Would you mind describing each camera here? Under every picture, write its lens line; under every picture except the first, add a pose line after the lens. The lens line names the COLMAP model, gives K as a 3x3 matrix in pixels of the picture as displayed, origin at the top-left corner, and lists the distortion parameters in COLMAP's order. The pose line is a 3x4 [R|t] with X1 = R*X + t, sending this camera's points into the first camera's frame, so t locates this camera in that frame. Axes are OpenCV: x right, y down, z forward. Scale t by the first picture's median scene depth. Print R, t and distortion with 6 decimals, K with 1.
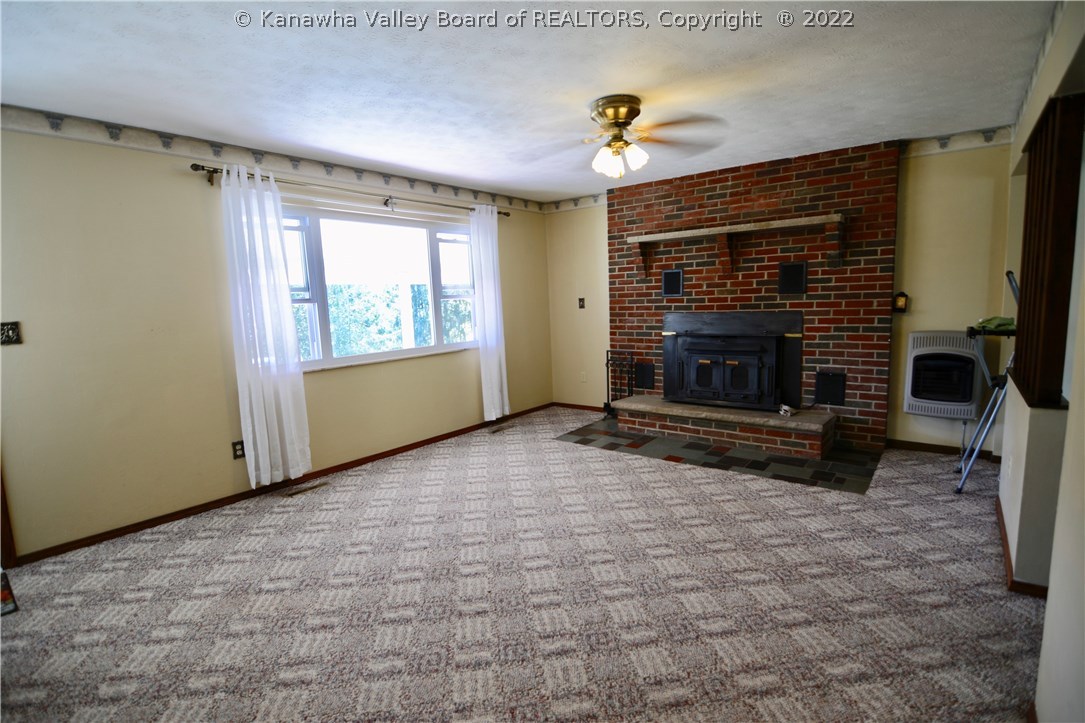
lens RADIAL K [[527.7, 0, 543.6], [0, 527.7, 364.9], [0, 0, 1]] dist [-0.009536, -0.006255]
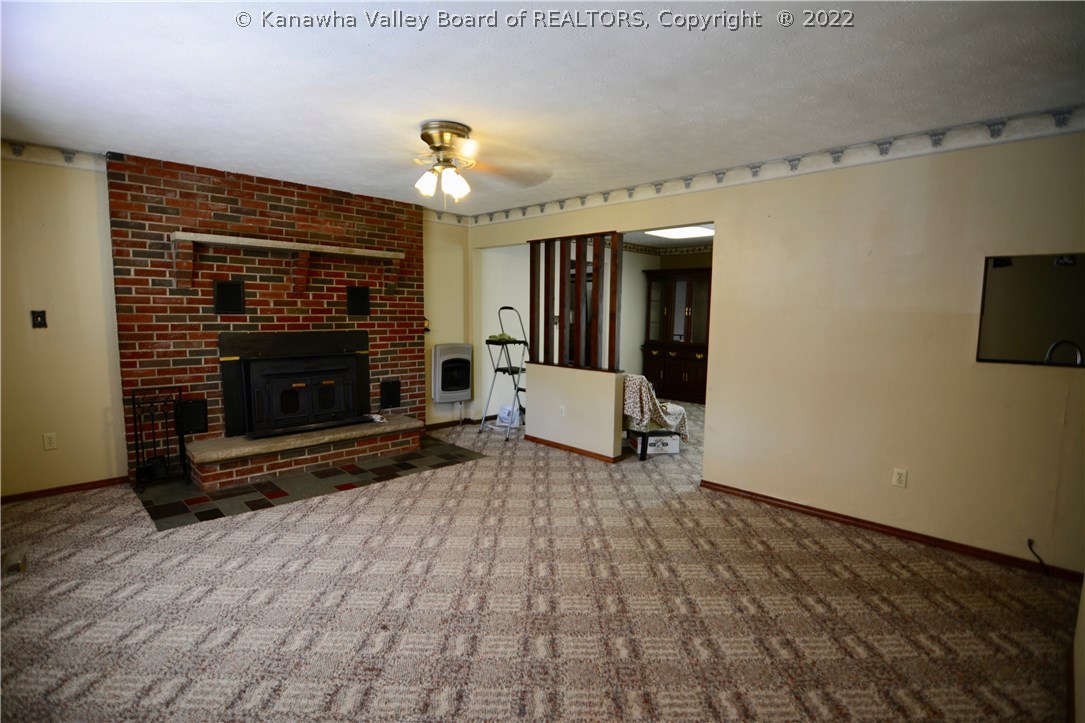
lens RADIAL K [[527.7, 0, 544.0], [0, 527.7, 363.7], [0, 0, 1]] dist [-0.009536, -0.006255]
pose [[0.117025, -0.060090, 0.991309, -0.596619], [0.108178, 0.993000, 0.047422, -0.043779], [-0.987220, 0.101688, 0.122706, 0.487524]]
